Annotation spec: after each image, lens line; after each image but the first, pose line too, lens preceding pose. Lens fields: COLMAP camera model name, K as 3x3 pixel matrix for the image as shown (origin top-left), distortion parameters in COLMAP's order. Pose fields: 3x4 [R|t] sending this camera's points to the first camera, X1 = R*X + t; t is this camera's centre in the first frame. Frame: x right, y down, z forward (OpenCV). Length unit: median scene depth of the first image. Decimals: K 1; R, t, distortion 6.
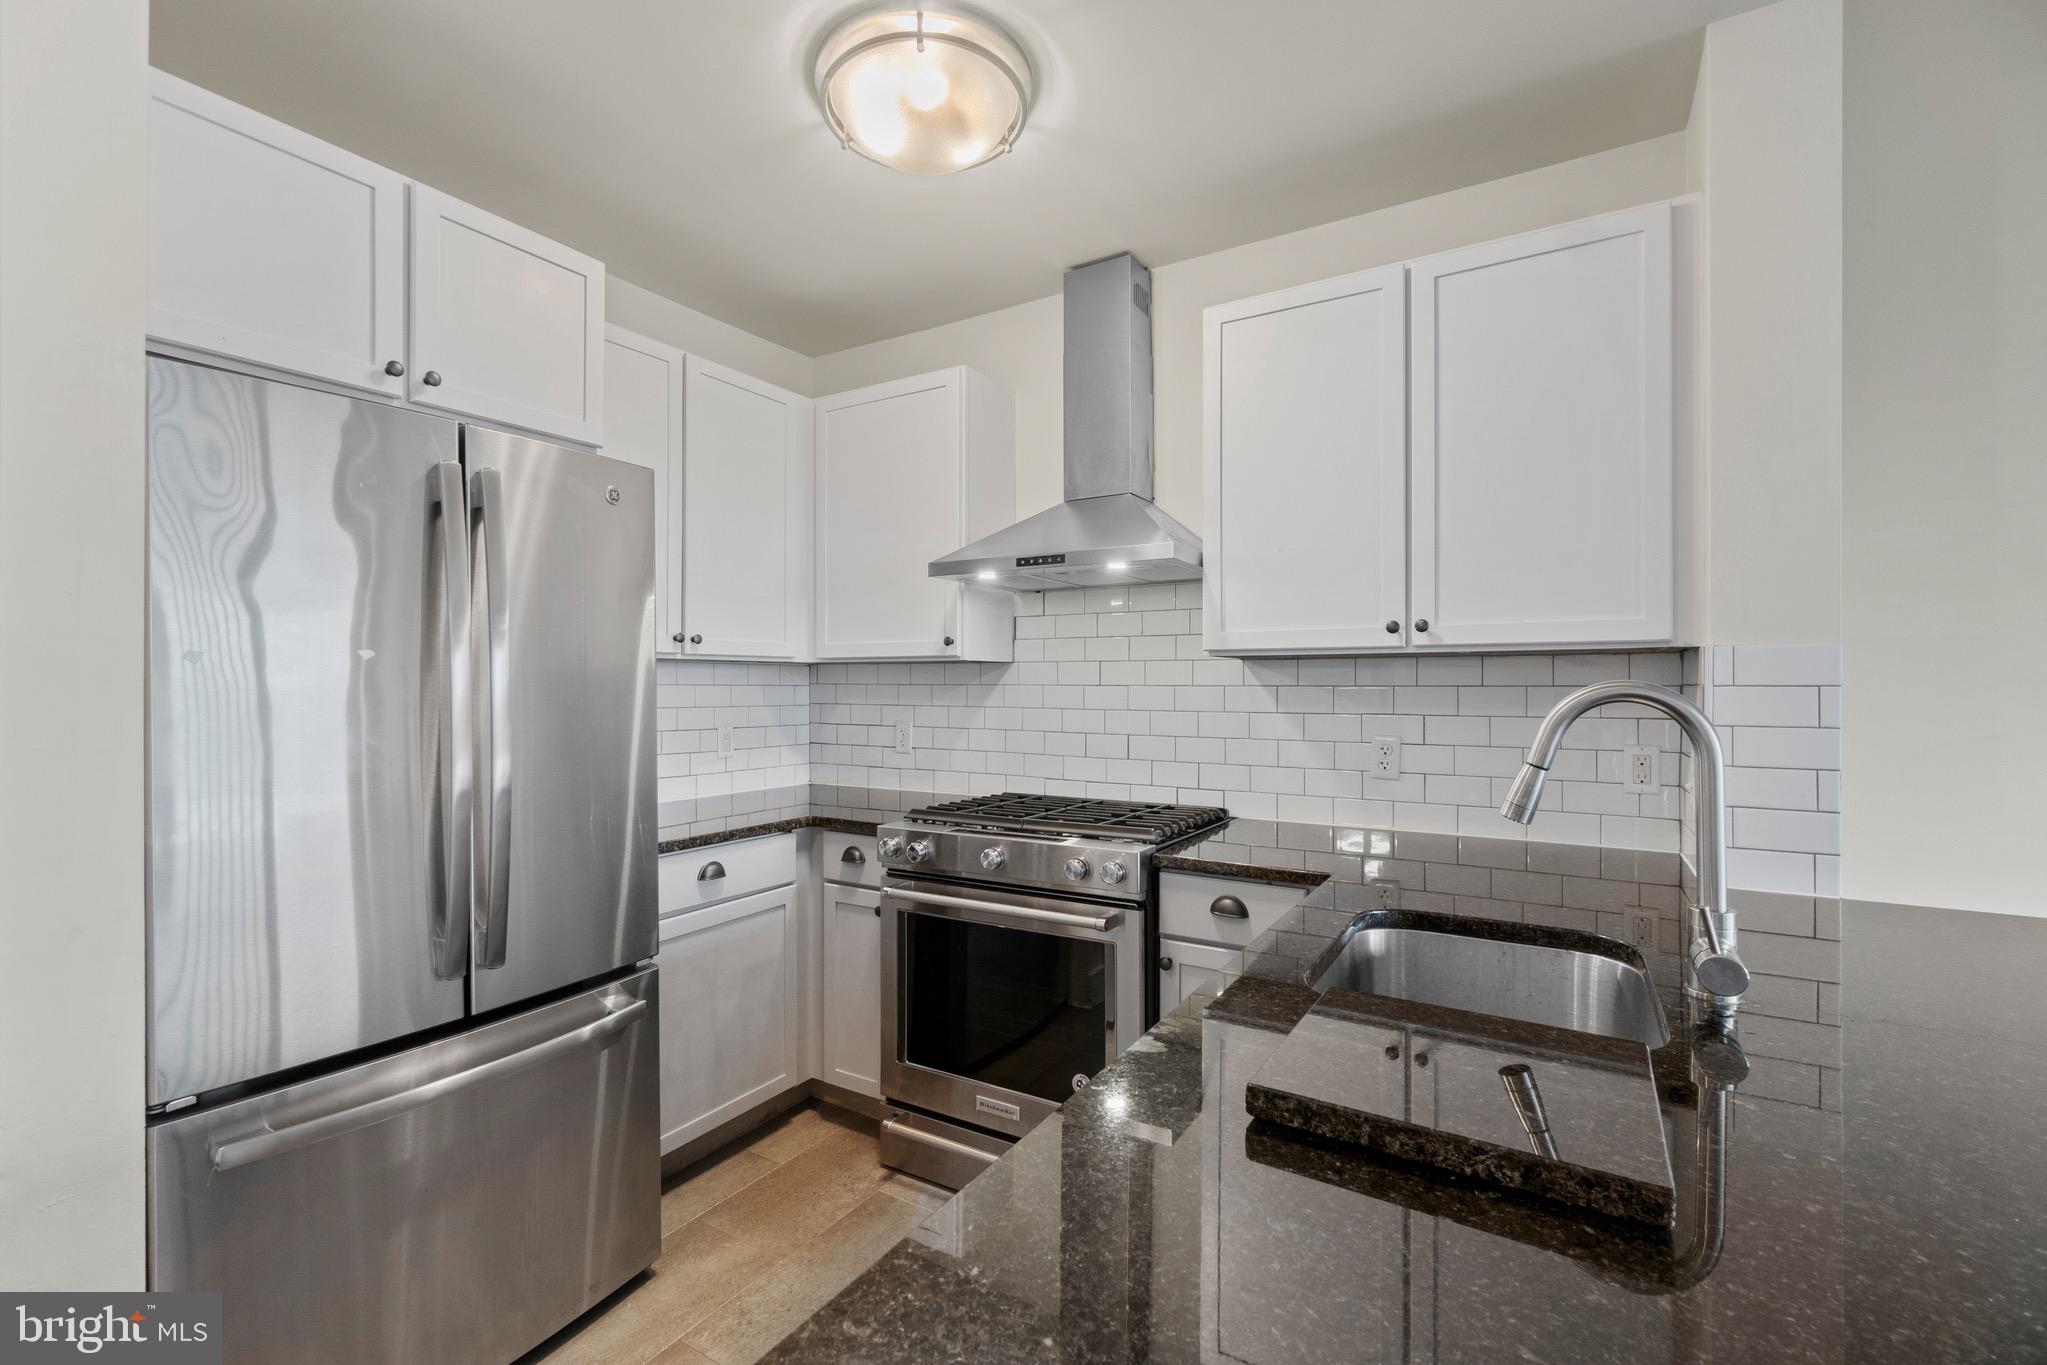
lens RADIAL K [[885.8, 0, 1010.1], [0, 885.8, 683.1], [0, 0, 1]] dist [-0.007580, 0.002923]
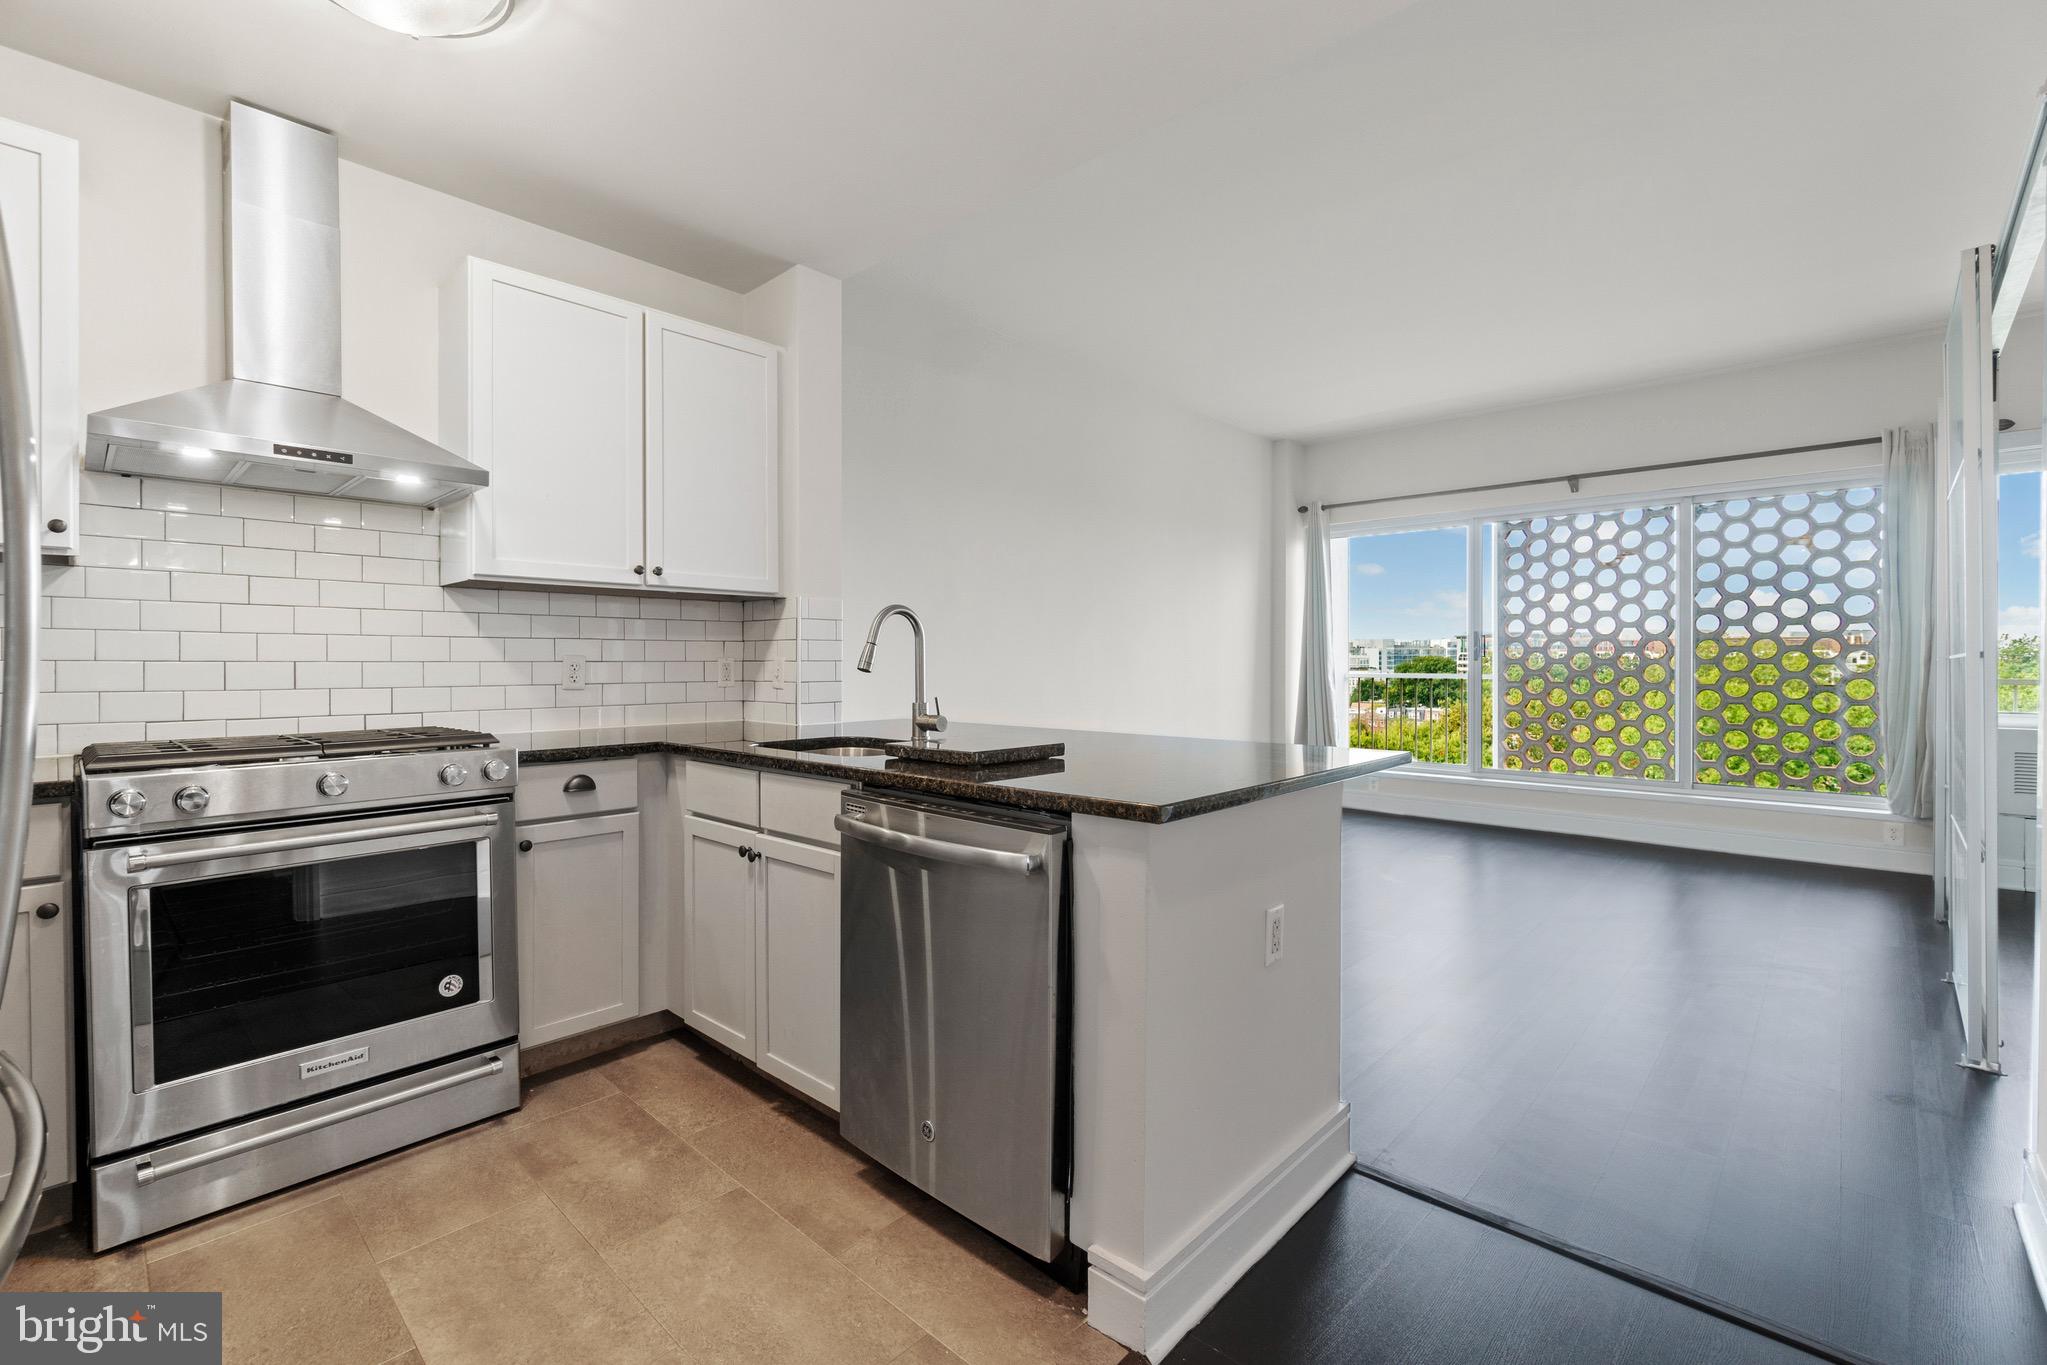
lens RADIAL K [[885.8, 0, 1016.9], [0, 885.8, 671.6], [0, 0, 1]] dist [-0.007580, 0.002923]
pose [[0.182505, -0.011850, 0.983133, -0.714786], [-0.000399, 0.999926, 0.012126, 0.068083], [-0.983205, -0.002606, 0.182487, 0.148154]]
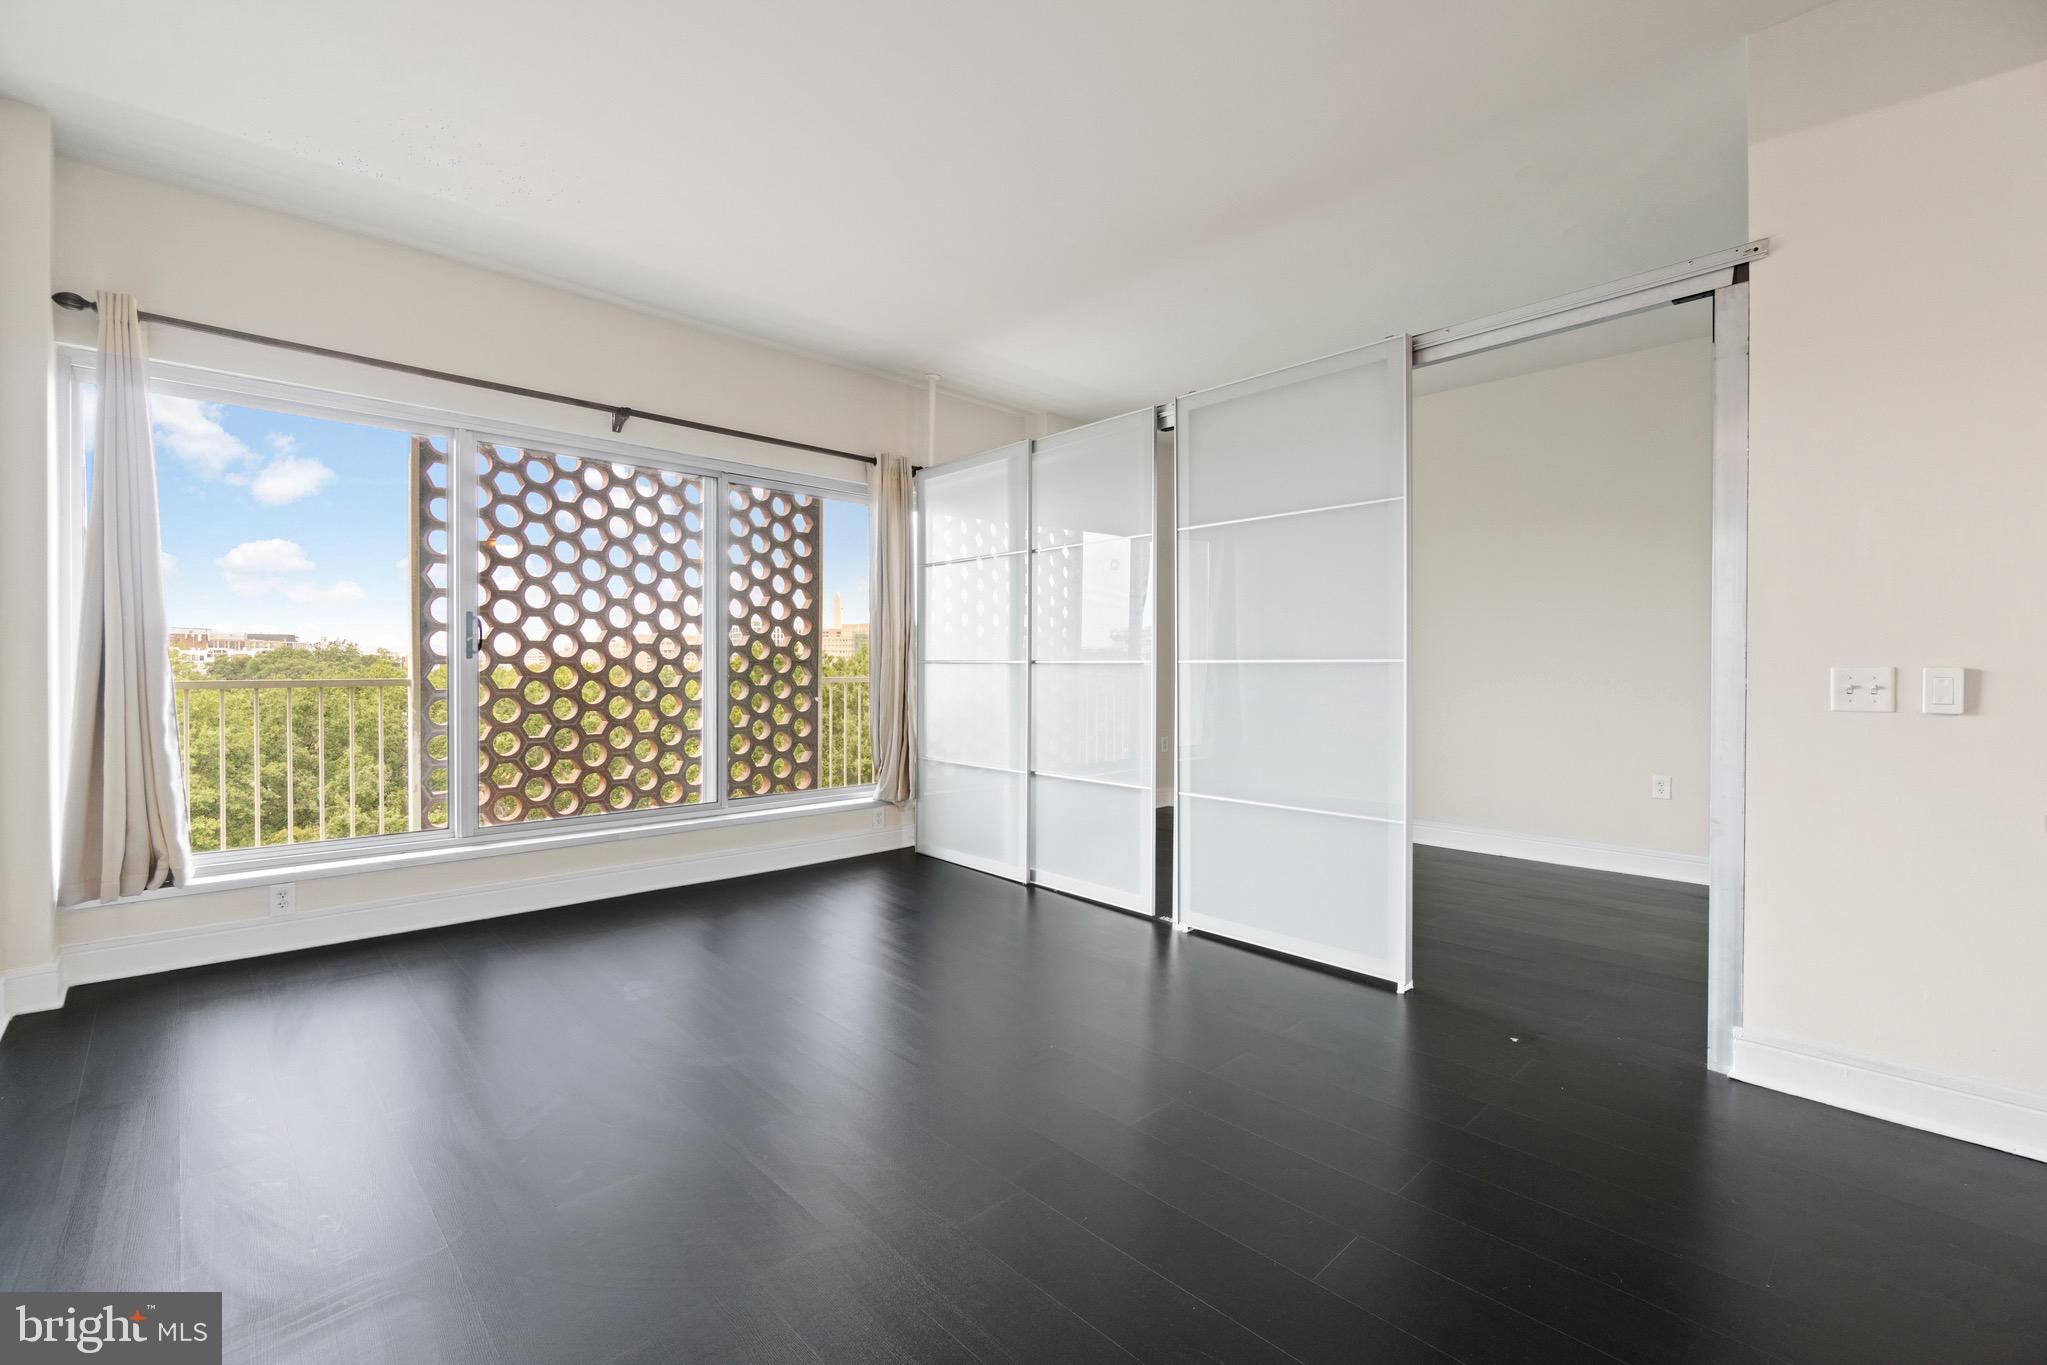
lens RADIAL K [[885.8, 0, 1015.7], [0, 885.8, 669.6], [0, 0, 1]] dist [-0.007580, 0.002923]
pose [[-0.968808, -0.007667, 0.247692, 0.827299], [-0.006588, 0.999965, 0.005185, 0.072512], [-0.247723, 0.003391, -0.968825, 0.664863]]
